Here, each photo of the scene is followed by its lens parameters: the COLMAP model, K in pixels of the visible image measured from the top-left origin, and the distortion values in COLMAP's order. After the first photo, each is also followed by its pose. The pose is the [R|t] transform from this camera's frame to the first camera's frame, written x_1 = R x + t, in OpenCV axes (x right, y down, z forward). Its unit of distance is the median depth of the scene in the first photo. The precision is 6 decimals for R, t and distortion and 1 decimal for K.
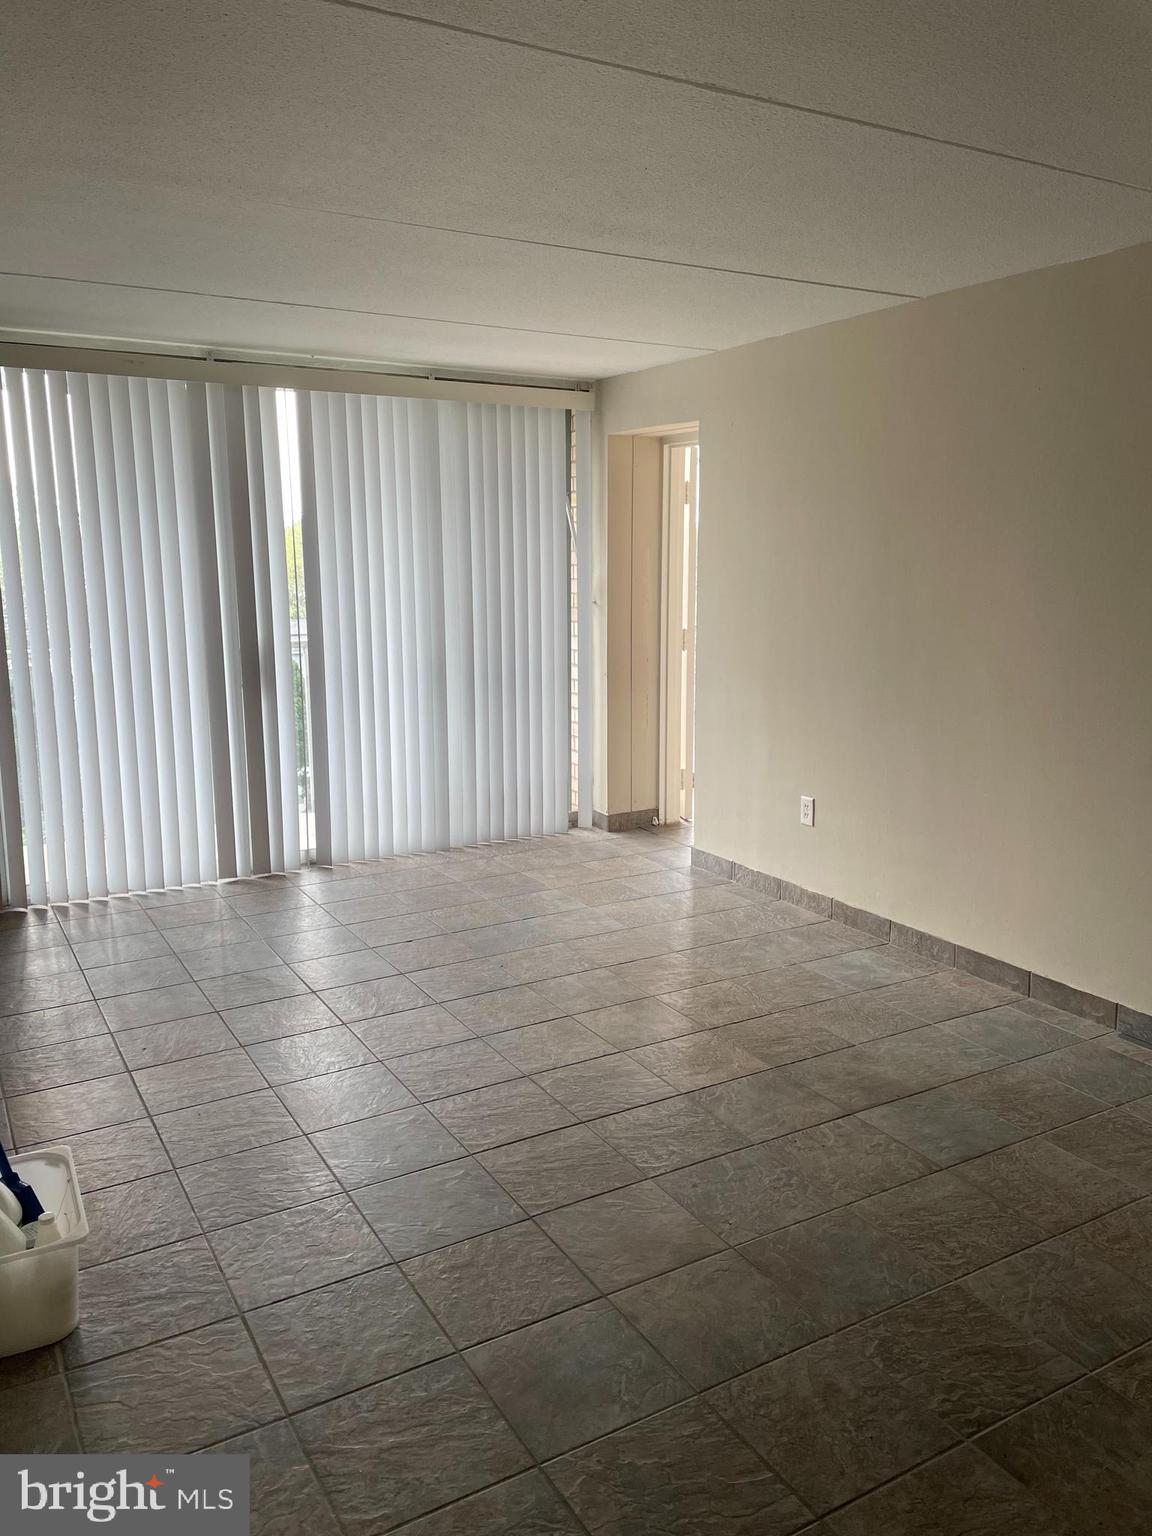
lens RADIAL K [[1168.8, 0, 579.1], [0, 1168.8, 768.1], [0, 0, 1]] dist [0.096188, -0.103037]
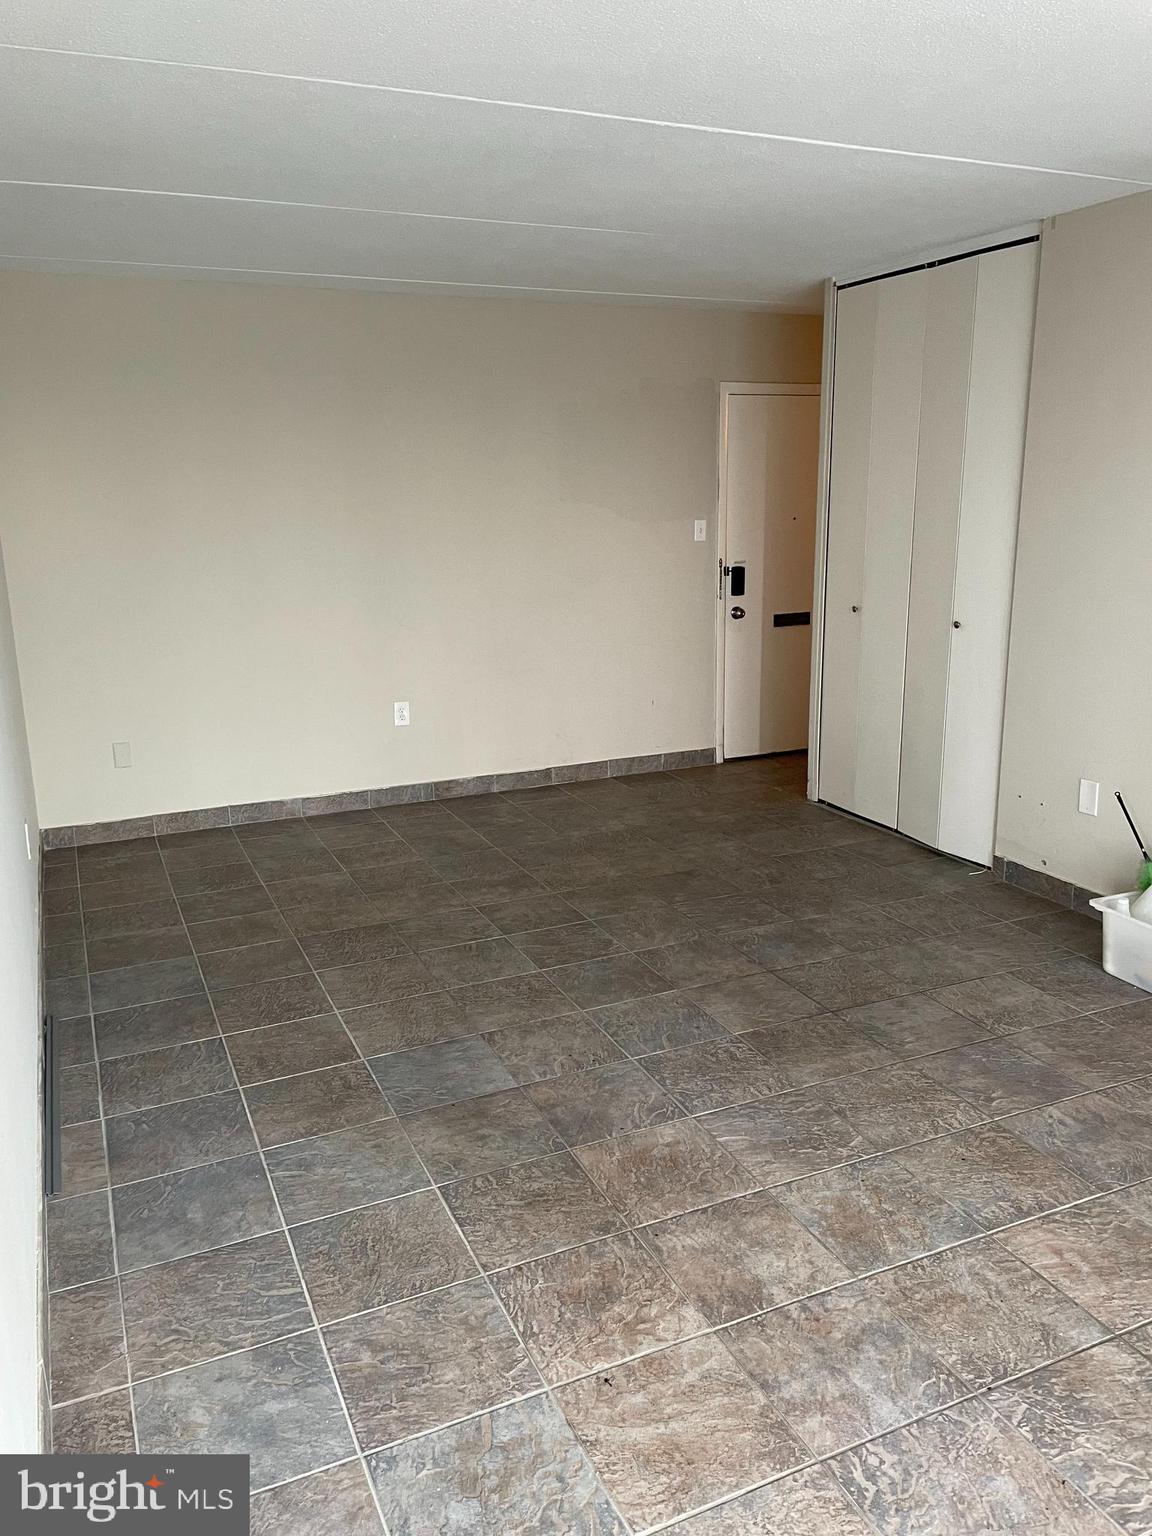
lens RADIAL K [[1168.8, 0, 578.5], [0, 1168.8, 765.8], [0, 0, 1]] dist [0.096188, -0.103037]
pose [[-0.994878, -0.007705, 0.100792, 0.084007], [0.033652, 0.914972, 0.402112, -0.308565], [-0.095320, 0.403444, -0.910026, 1.658629]]
